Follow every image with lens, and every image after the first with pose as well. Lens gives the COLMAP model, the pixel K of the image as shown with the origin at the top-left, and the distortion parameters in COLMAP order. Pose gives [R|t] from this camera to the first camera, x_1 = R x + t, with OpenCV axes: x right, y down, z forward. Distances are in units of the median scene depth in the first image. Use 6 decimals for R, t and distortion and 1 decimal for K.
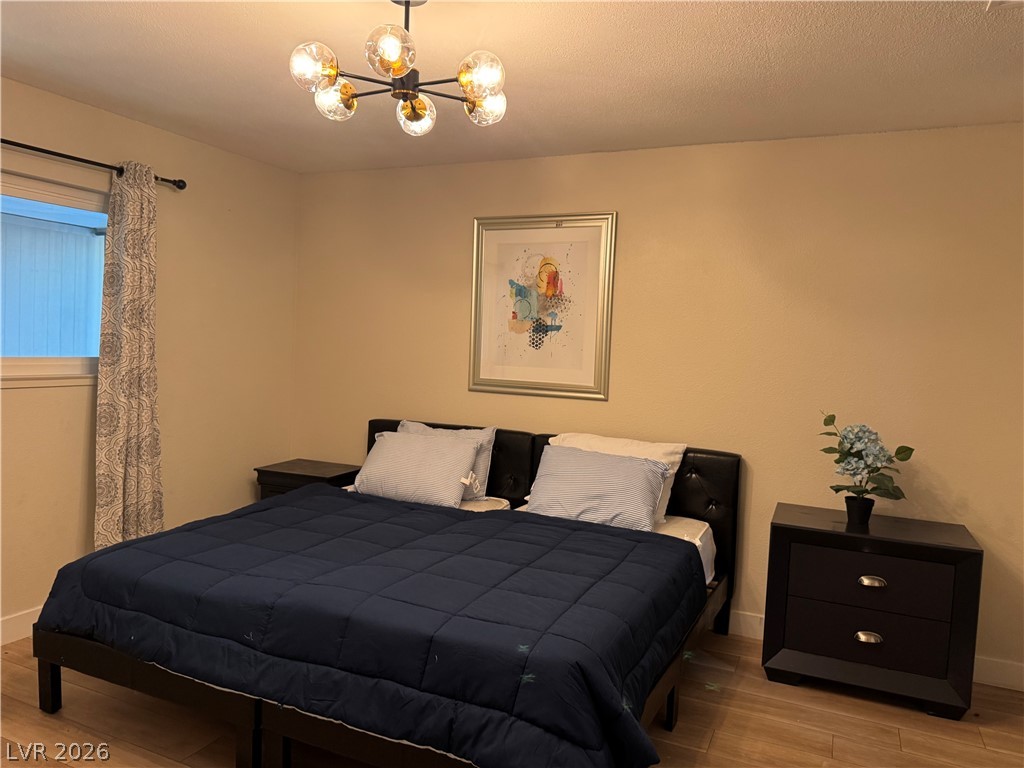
lens RADIAL K [[720.1, 0, 504.5], [0, 720.1, 381.1], [0, 0, 1]] dist [0.054920, -0.066768]
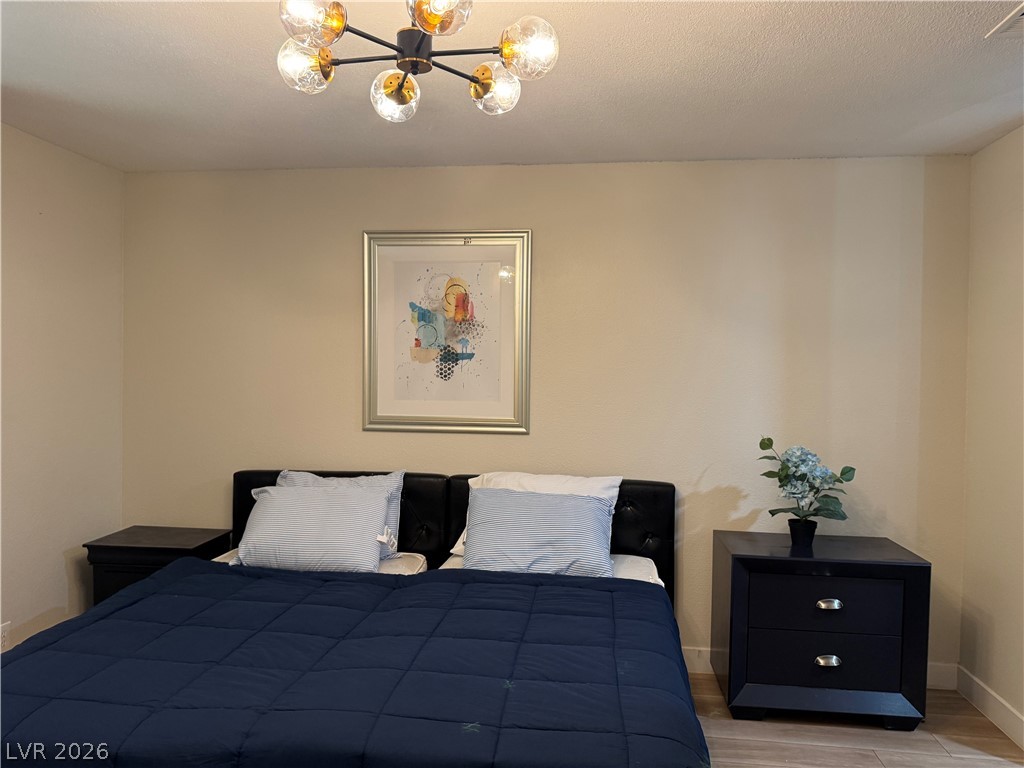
lens RADIAL K [[732.2, 0, 521.8], [0, 732.2, 389.2], [0, 0, 1]] dist [0.030405, -0.047561]
pose [[0.953729, -0.034418, 0.298692, -0.167406], [0.041206, 0.999015, -0.016458, -0.018108], [-0.297831, 0.028004, 0.954208, 0.135617]]
